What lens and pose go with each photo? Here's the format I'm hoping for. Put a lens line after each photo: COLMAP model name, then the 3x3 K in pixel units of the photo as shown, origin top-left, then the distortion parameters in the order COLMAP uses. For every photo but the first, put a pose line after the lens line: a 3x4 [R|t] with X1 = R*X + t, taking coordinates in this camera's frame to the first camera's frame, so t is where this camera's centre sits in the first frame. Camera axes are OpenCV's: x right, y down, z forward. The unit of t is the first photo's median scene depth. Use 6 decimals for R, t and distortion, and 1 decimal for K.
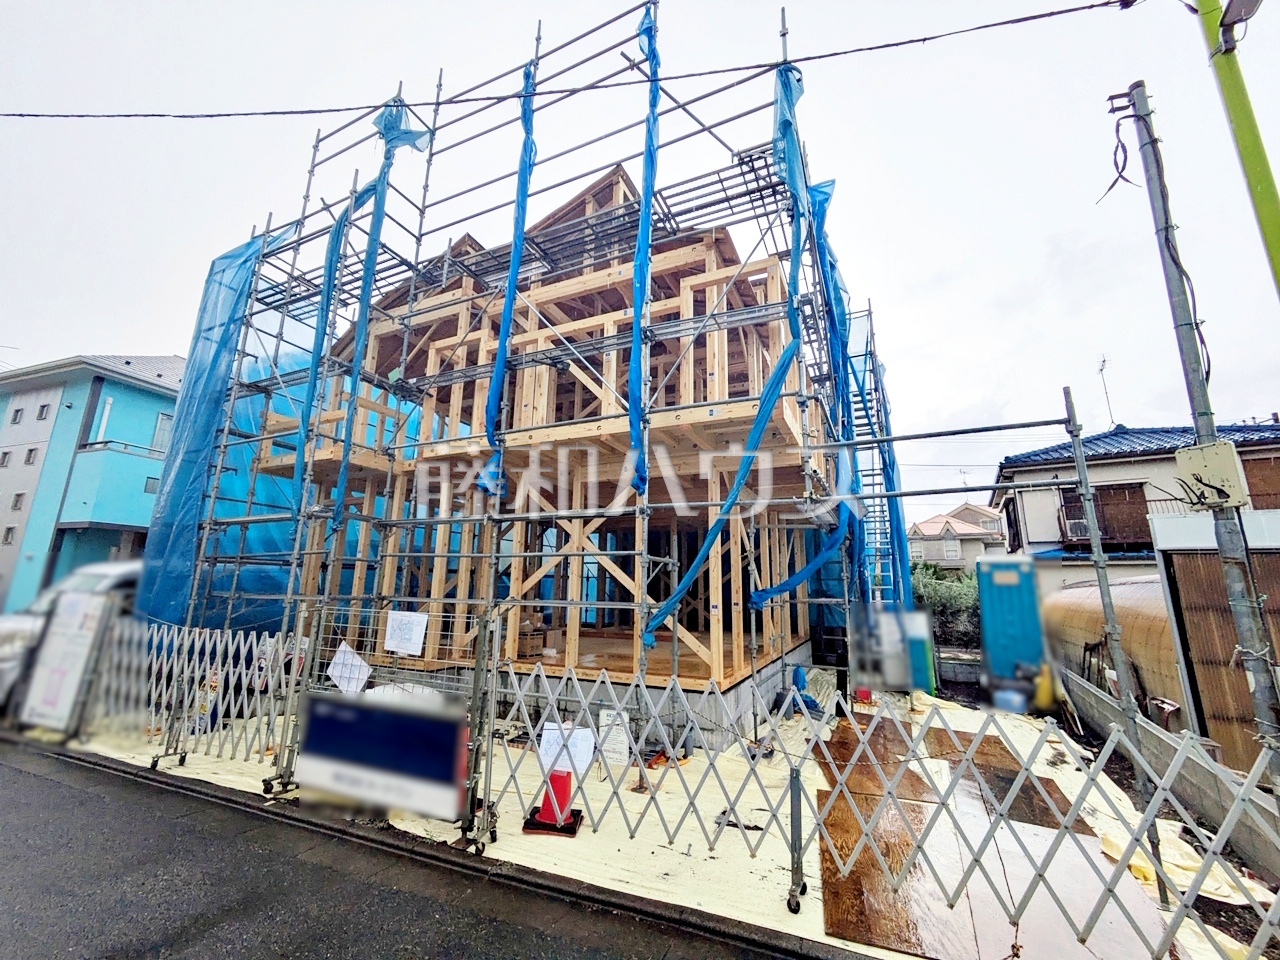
lens RADIAL K [[505.3, 0, 640.0], [0, 505.3, 480.0], [0, 0, 1]] dist [0.001010, 0.000431]
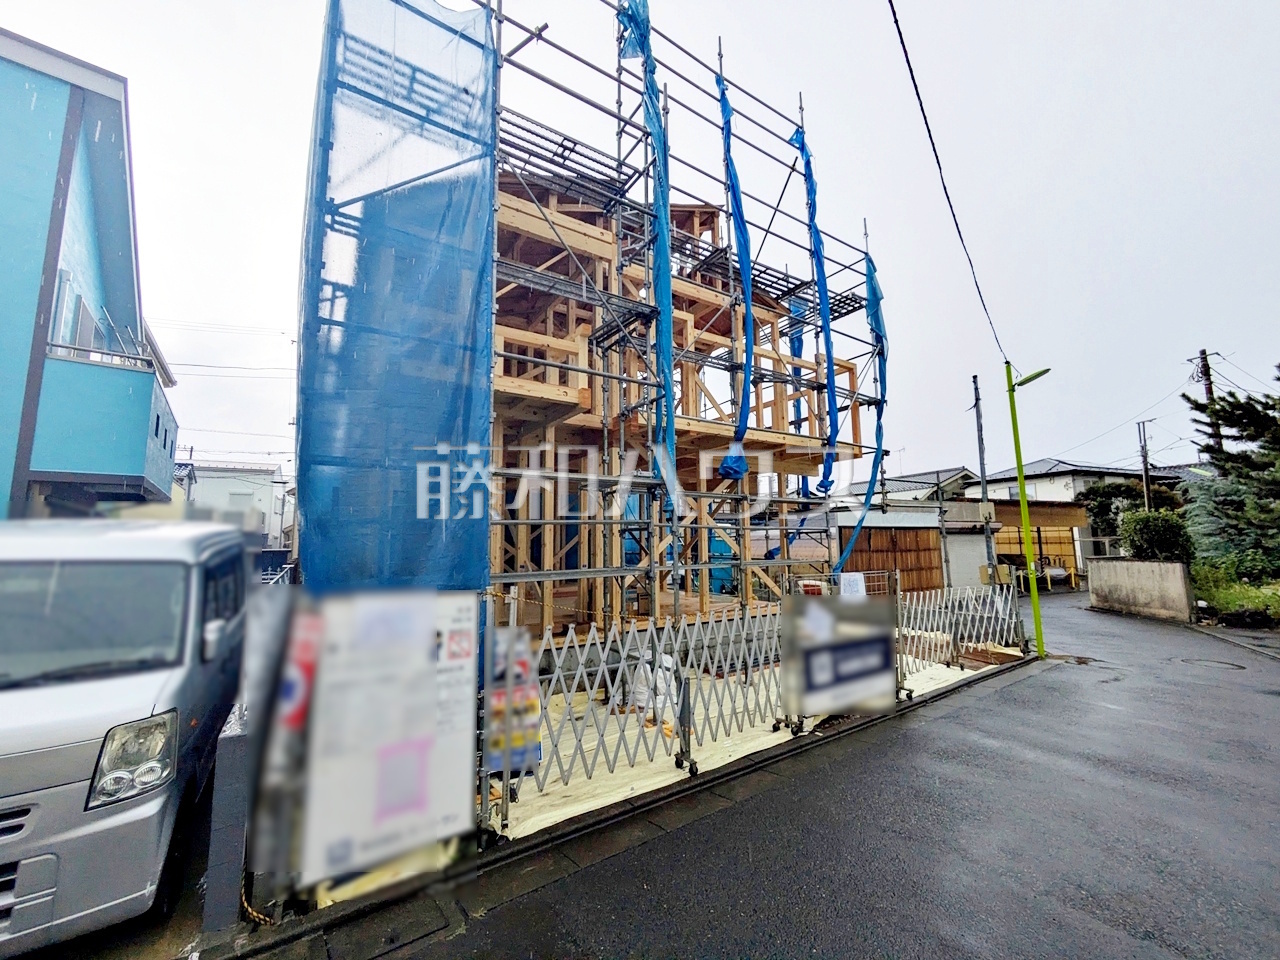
lens RADIAL K [[506.6, 0, 640.0], [0, 506.6, 476.4], [0, 0, 1]] dist [-0.008692, 0.006383]
pose [[0.536246, 0.088368, 0.839423, -1.233610], [-0.162612, 0.986690, 0.000010, 0.056303], [-0.828249, -0.136505, 0.543479, 0.468695]]
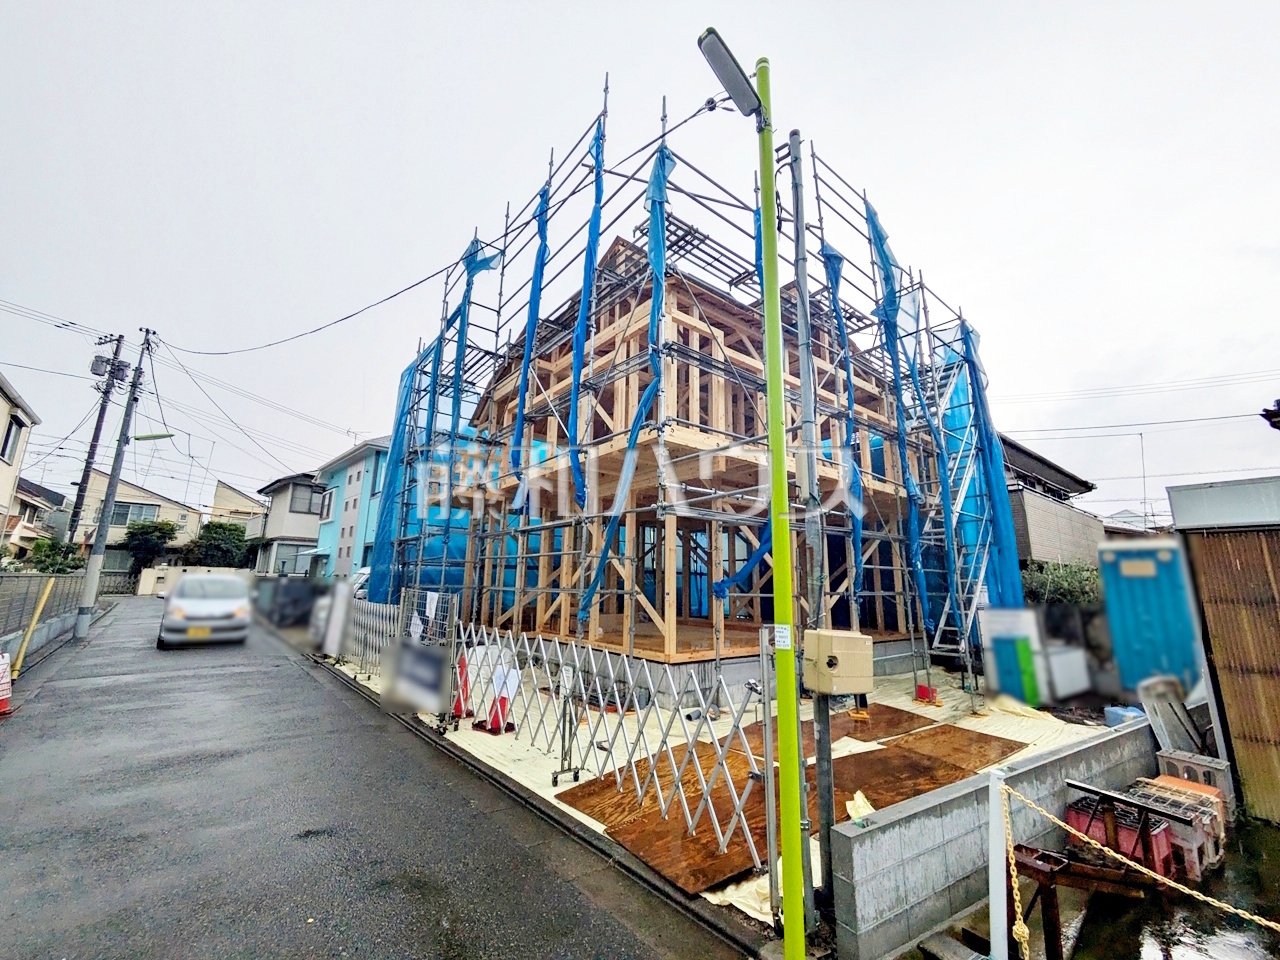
lens RADIAL K [[503.5, 0, 640.0], [0, 503.5, 480.0], [0, 0, 1]] dist [0.001909, 0.000411]
pose [[0.891241, -0.091894, -0.444124, 0.553292], [0.092310, 0.995514, -0.020742, -0.003830], [0.444037, -0.022511, 0.895725, -0.096478]]
